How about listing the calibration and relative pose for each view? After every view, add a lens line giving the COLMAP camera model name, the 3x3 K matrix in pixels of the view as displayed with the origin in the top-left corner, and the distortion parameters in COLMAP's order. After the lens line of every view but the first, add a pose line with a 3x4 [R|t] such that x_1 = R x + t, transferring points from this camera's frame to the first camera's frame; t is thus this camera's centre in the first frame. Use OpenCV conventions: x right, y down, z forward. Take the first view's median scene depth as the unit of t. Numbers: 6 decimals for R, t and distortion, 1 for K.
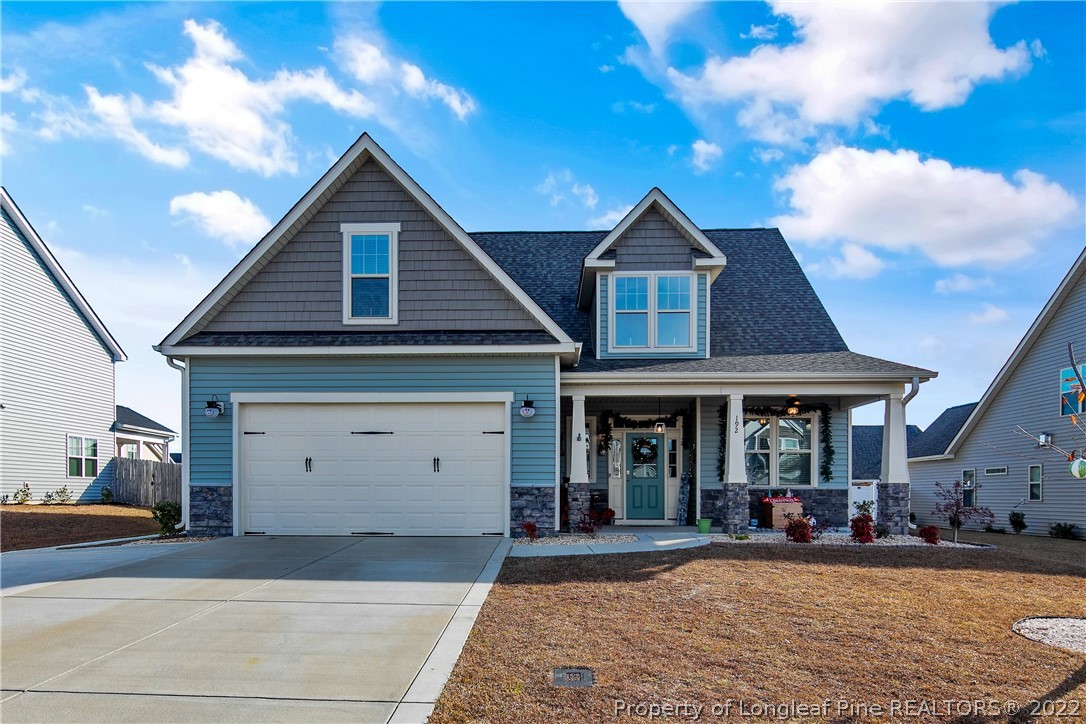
lens RADIAL K [[530.7, 0, 597.2], [0, 530.7, 343.6], [0, 0, 1]] dist [0.012332, -0.002575]
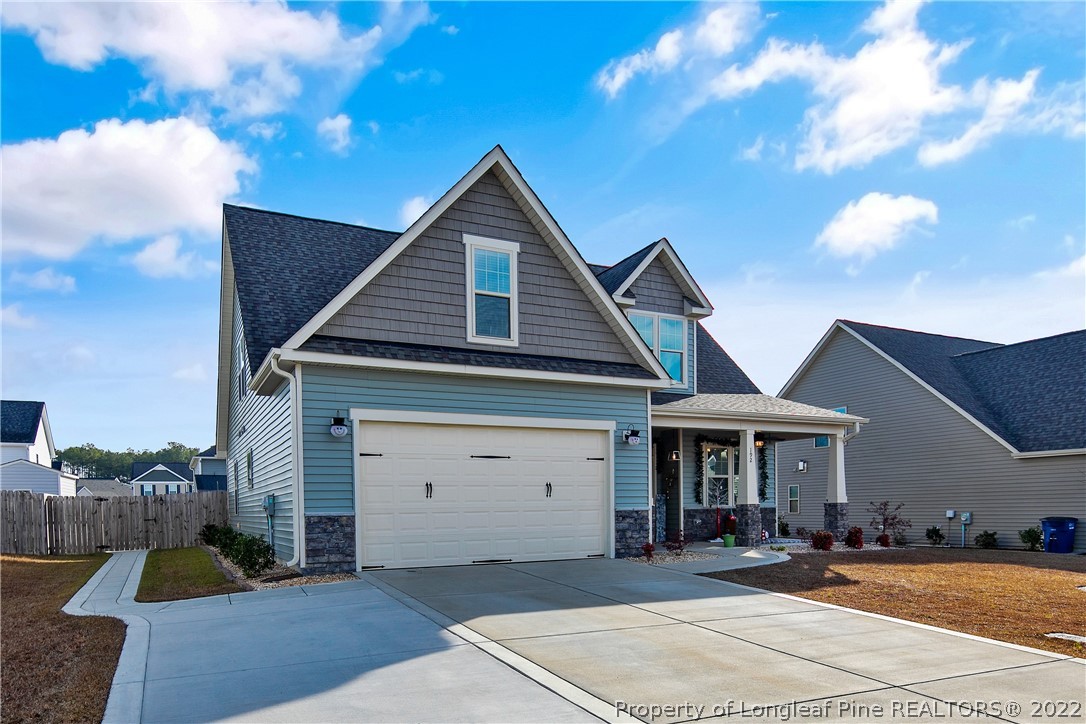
lens RADIAL K [[530.7, 0, 548.5], [0, 530.7, 368.3], [0, 0, 1]] dist [0.012332, -0.002575]
pose [[0.923759, 0.080512, 0.374416, -0.676328], [-0.082476, 0.996534, -0.010805, 0.008682], [-0.373989, -0.020899, 0.927198, 0.069090]]
